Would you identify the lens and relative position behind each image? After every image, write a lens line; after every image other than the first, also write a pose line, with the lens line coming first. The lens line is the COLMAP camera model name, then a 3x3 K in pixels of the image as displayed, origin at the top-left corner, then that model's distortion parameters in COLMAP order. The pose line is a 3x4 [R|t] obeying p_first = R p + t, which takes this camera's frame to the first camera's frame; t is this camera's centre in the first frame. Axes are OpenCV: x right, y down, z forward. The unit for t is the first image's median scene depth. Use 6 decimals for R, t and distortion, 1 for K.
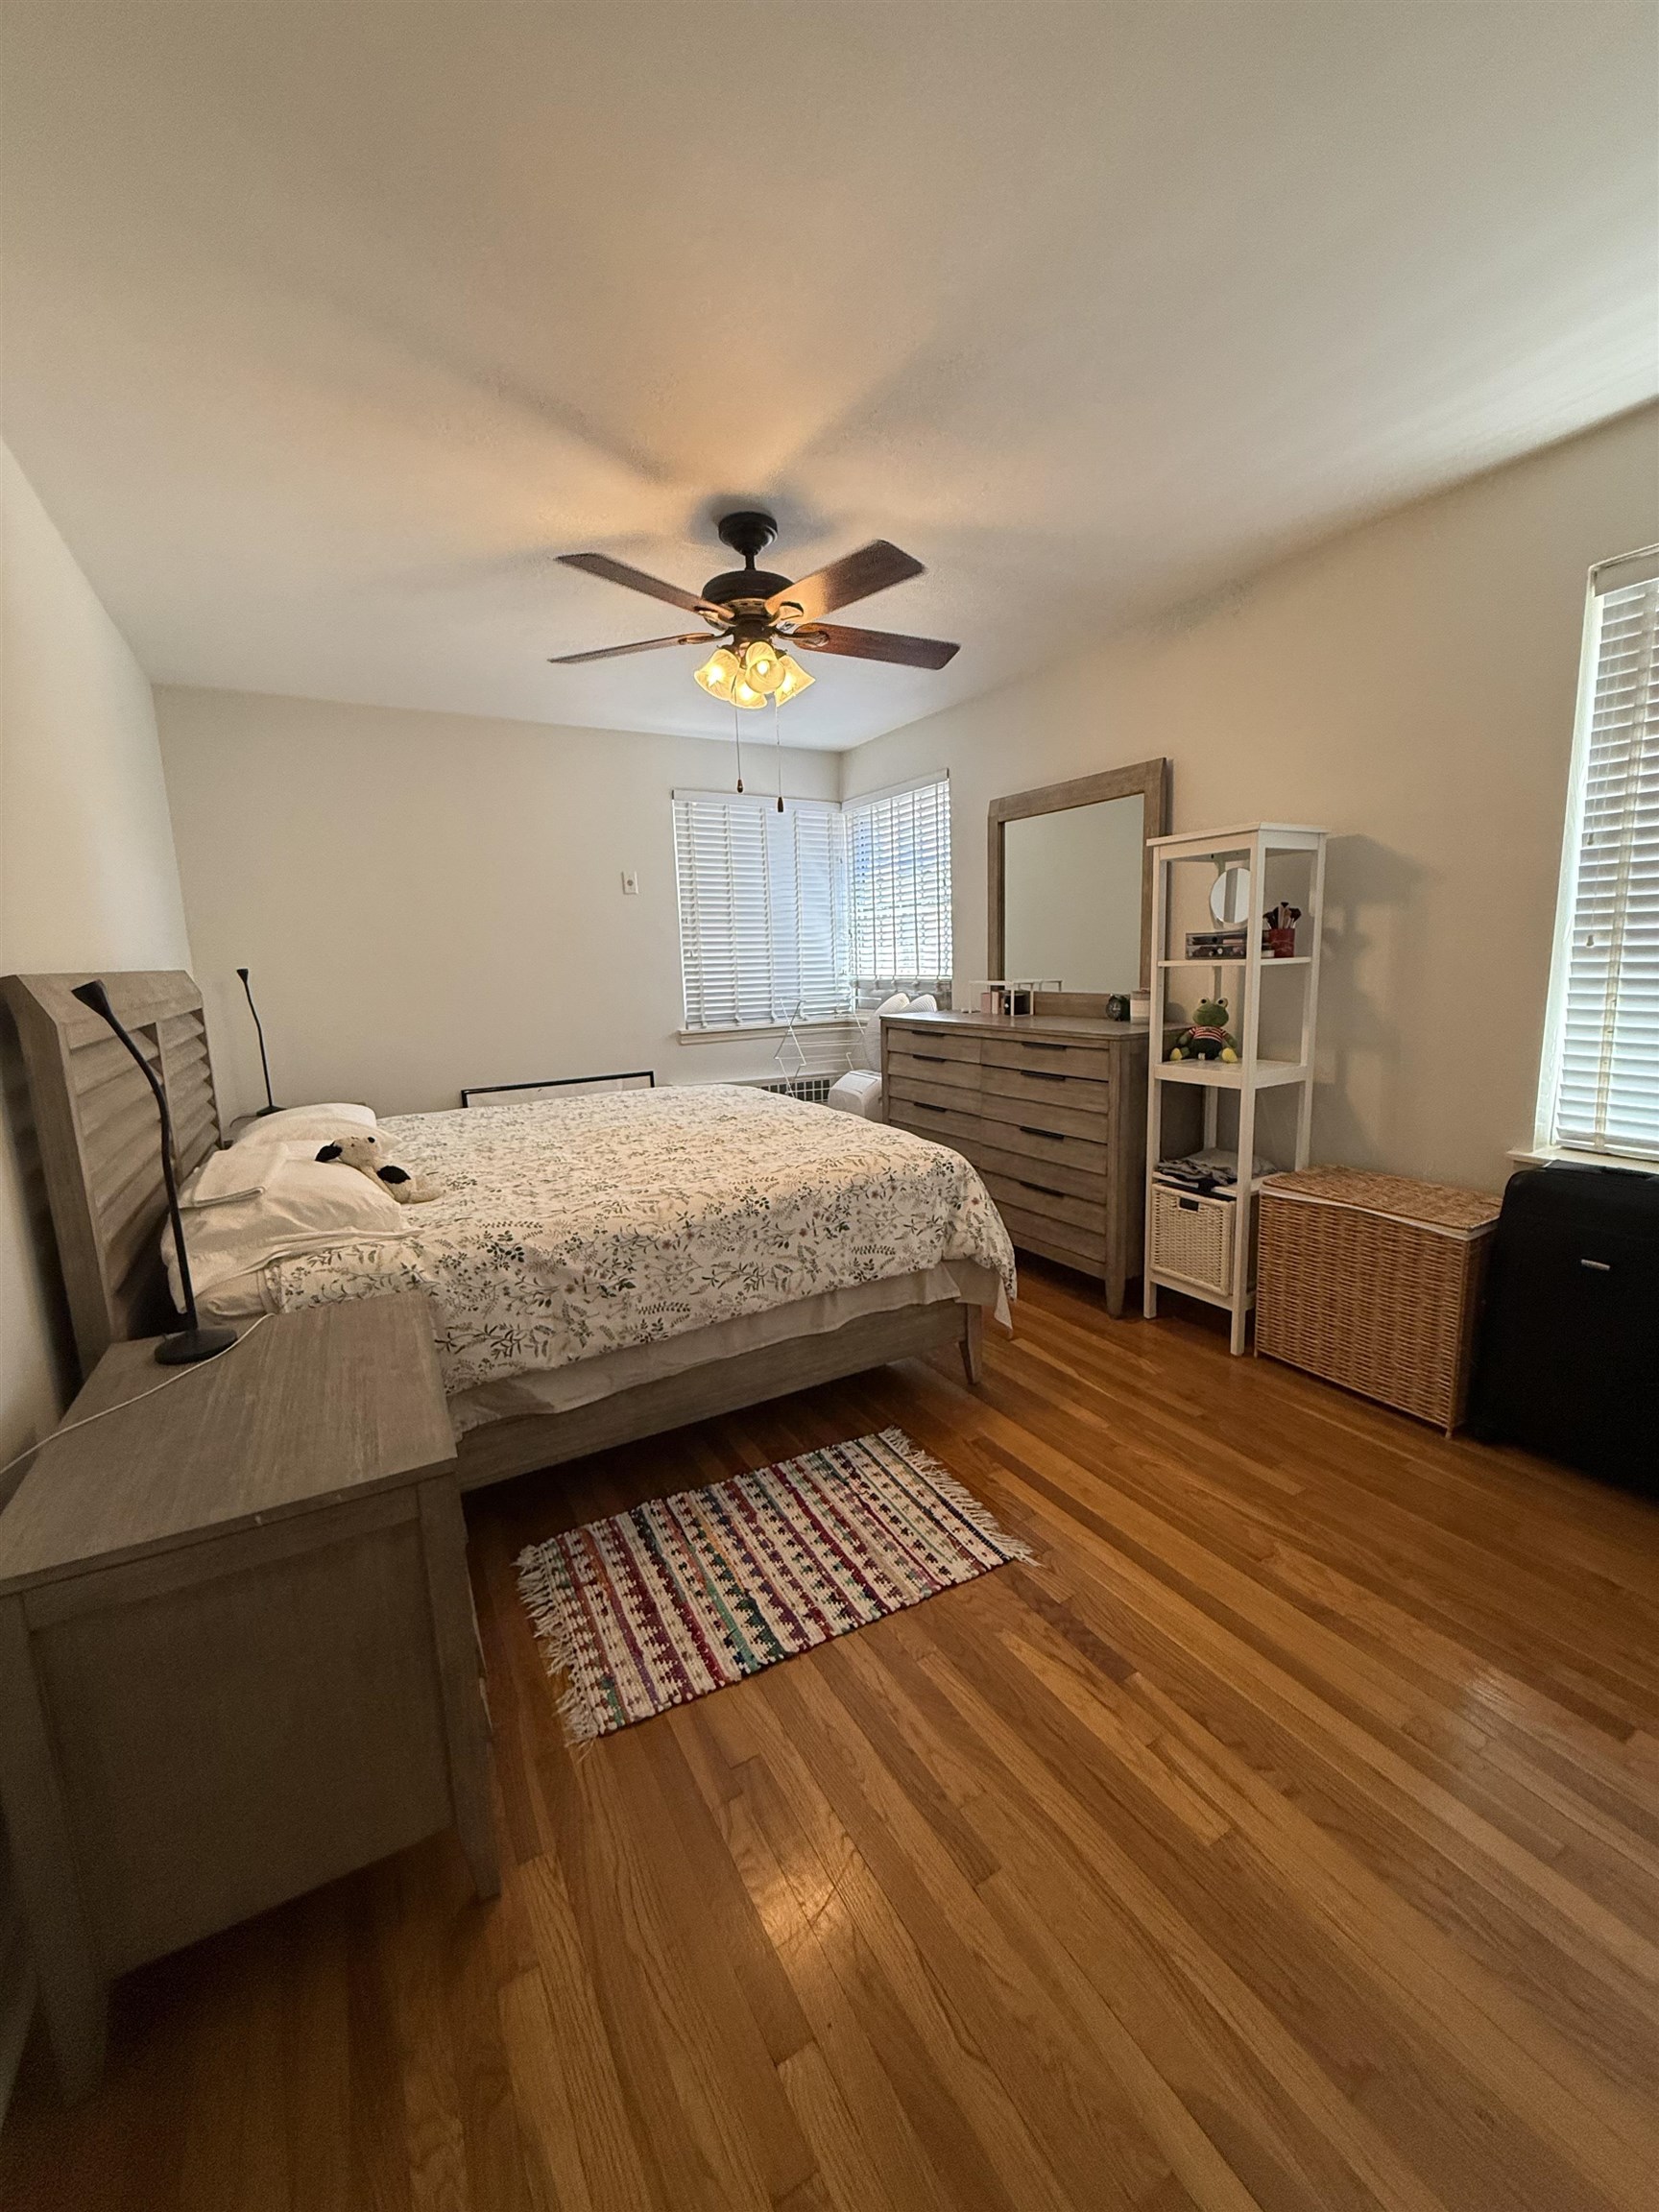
lens RADIAL K [[866.7, 0, 827.7], [0, 866.7, 1106.2], [0, 0, 1]] dist [-0.010043, -0.000127]
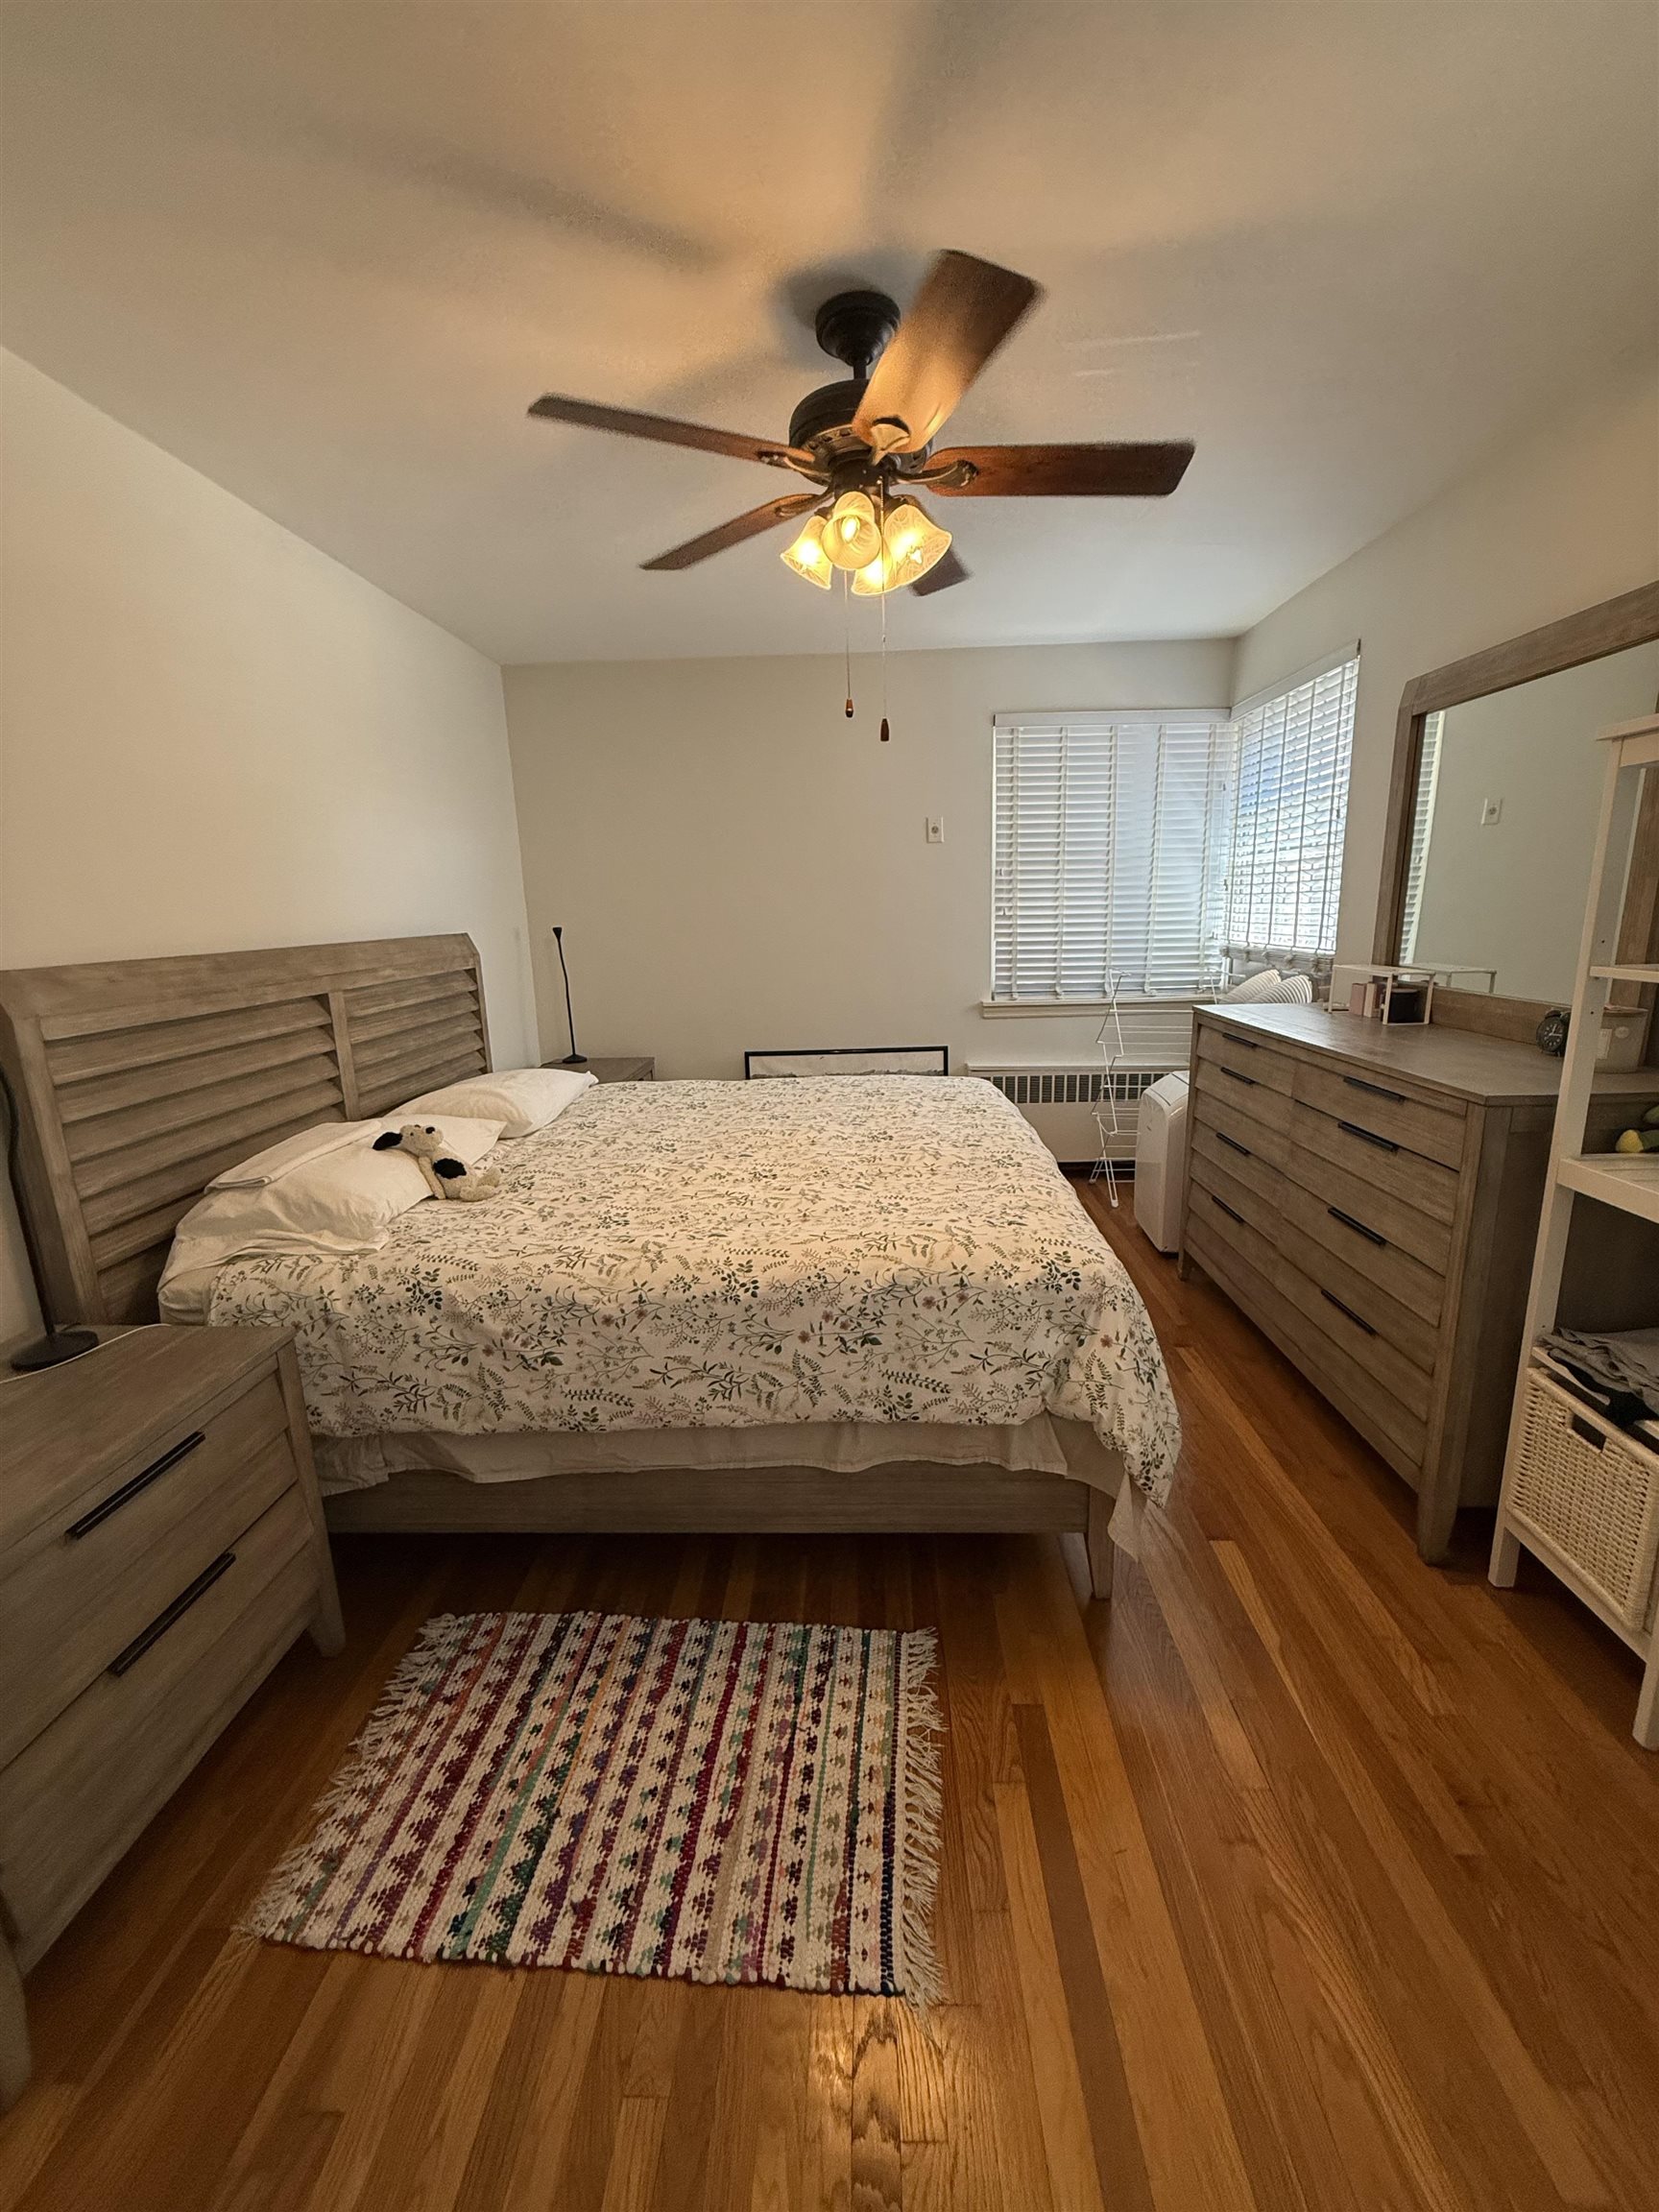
lens RADIAL K [[866.7, 0, 832.4], [0, 866.7, 1099.1], [0, 0, 1]] dist [-0.010043, -0.000127]
pose [[0.849648, 0.118853, -0.513782, 0.350993], [-0.086604, 0.992491, 0.086373, -0.119714], [0.520190, -0.028891, 0.853562, 0.418892]]
